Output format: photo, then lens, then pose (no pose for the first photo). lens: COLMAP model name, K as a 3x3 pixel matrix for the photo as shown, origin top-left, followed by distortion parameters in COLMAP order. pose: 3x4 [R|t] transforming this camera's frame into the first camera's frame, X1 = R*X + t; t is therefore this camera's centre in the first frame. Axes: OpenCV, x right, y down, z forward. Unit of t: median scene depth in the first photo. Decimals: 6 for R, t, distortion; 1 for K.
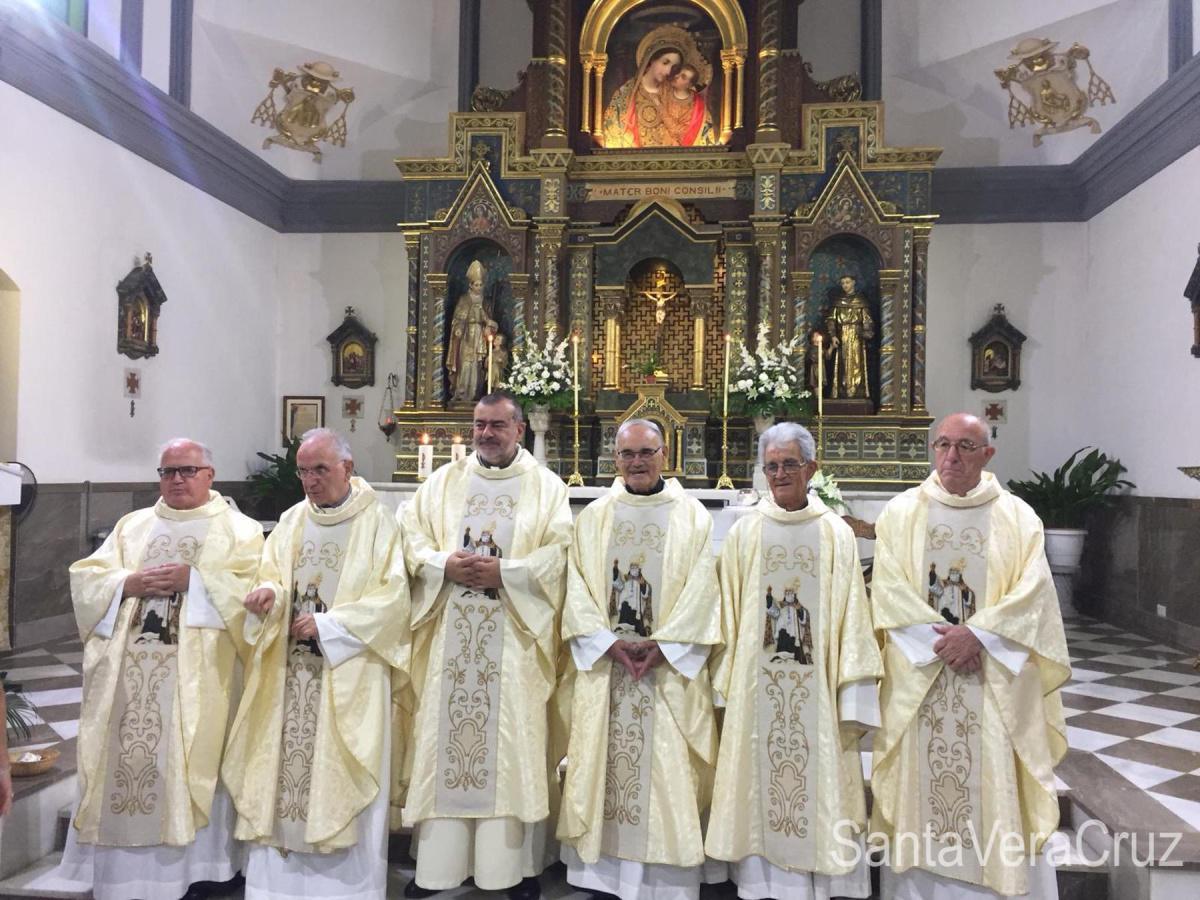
lens RADIAL K [[1050.0, 0, 601.8], [0, 1050.0, 442.4], [0, 0, 1]] dist [0.074501, -0.106580]
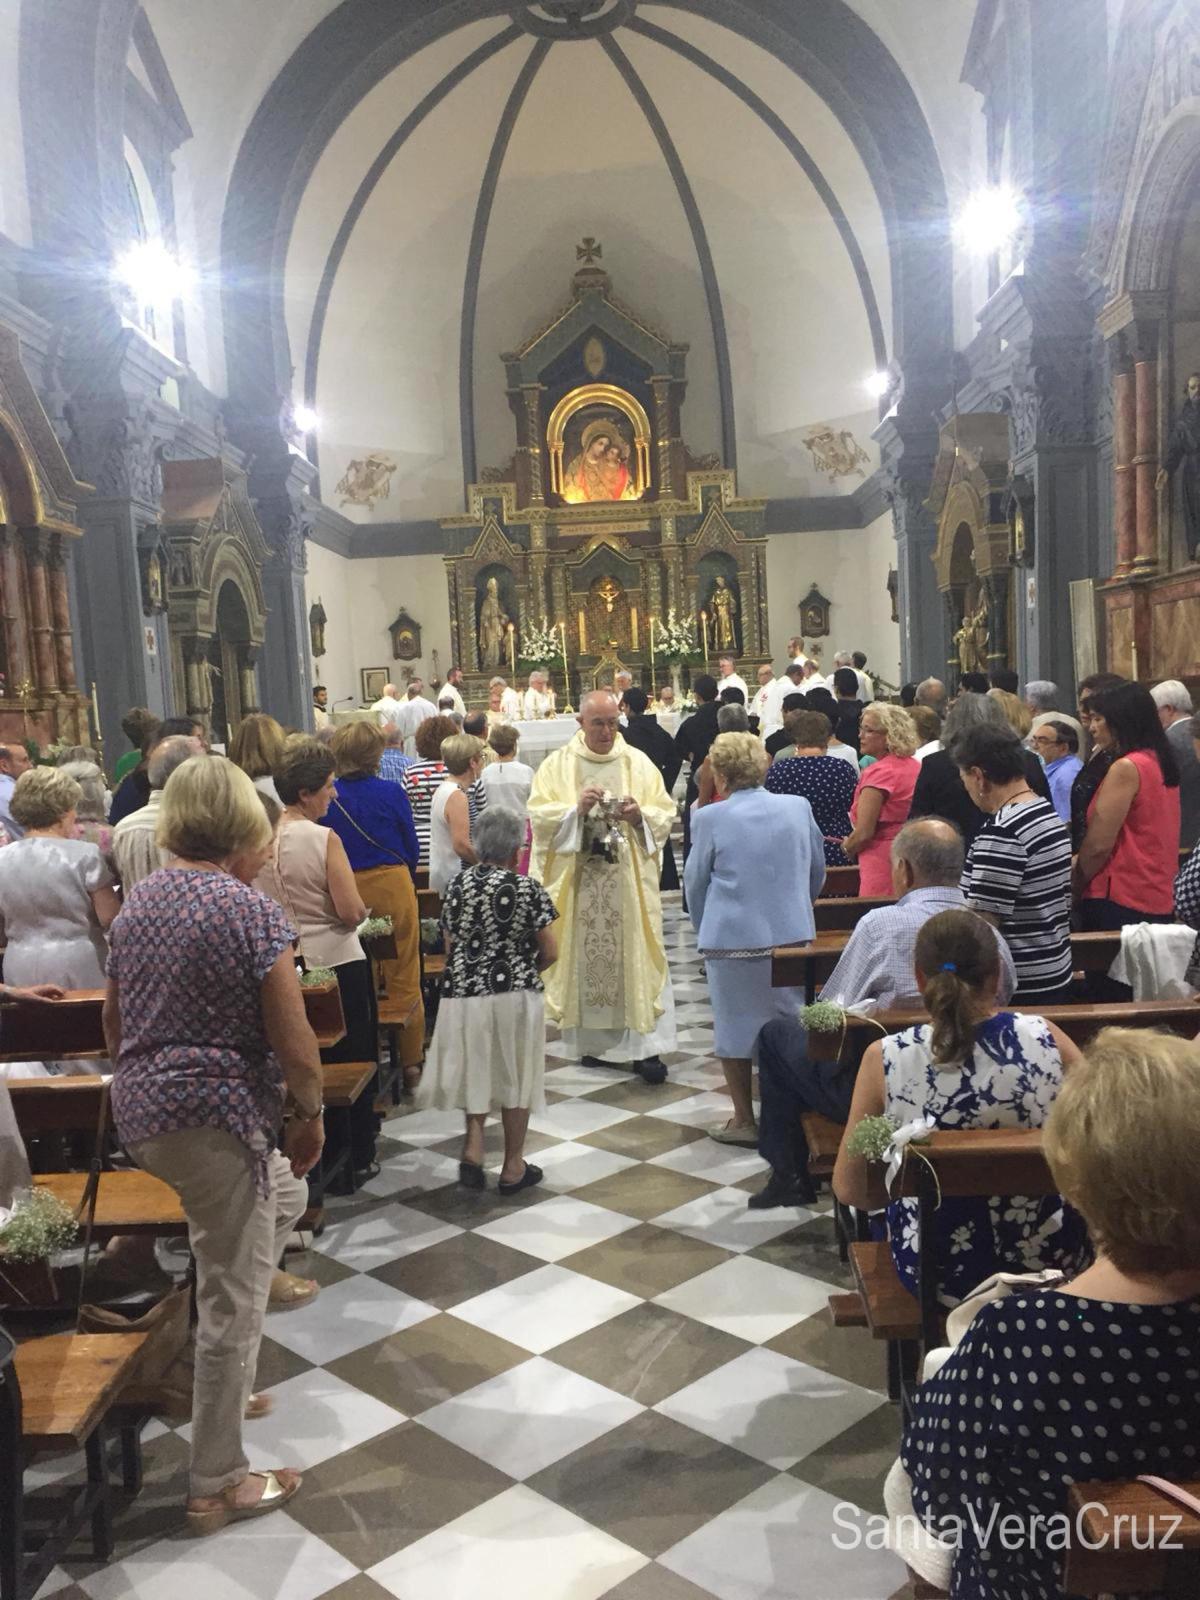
lens RADIAL K [[1400.0, 0, 616.9], [0, 1400.0, 799.9], [0, 0, 1]] dist [0.074501, -0.106580]
pose [[0.992982, -0.076411, 0.090268, -0.152653], [0.067594, 0.992987, 0.096990, -0.031444], [-0.097046, -0.090208, 0.991183, -1.192269]]
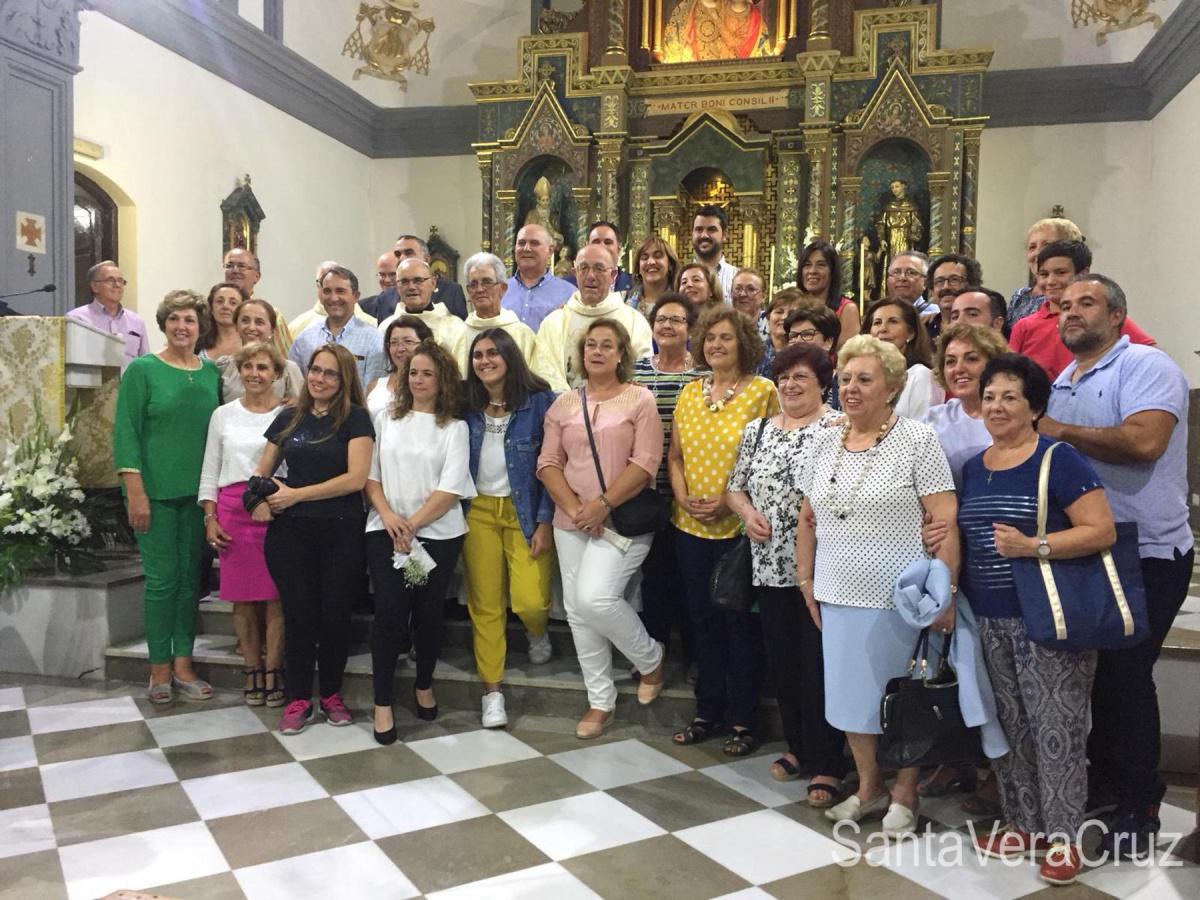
lens RADIAL K [[1050.0, 0, 595.4], [0, 1050.0, 449.2], [0, 0, 1]] dist [0.074501, -0.106580]
pose [[0.992048, 0.004227, -0.125793, 0.070880], [0.003340, 0.998200, 0.059878, 0.040339], [0.125820, -0.059822, 0.990248, -0.072283]]
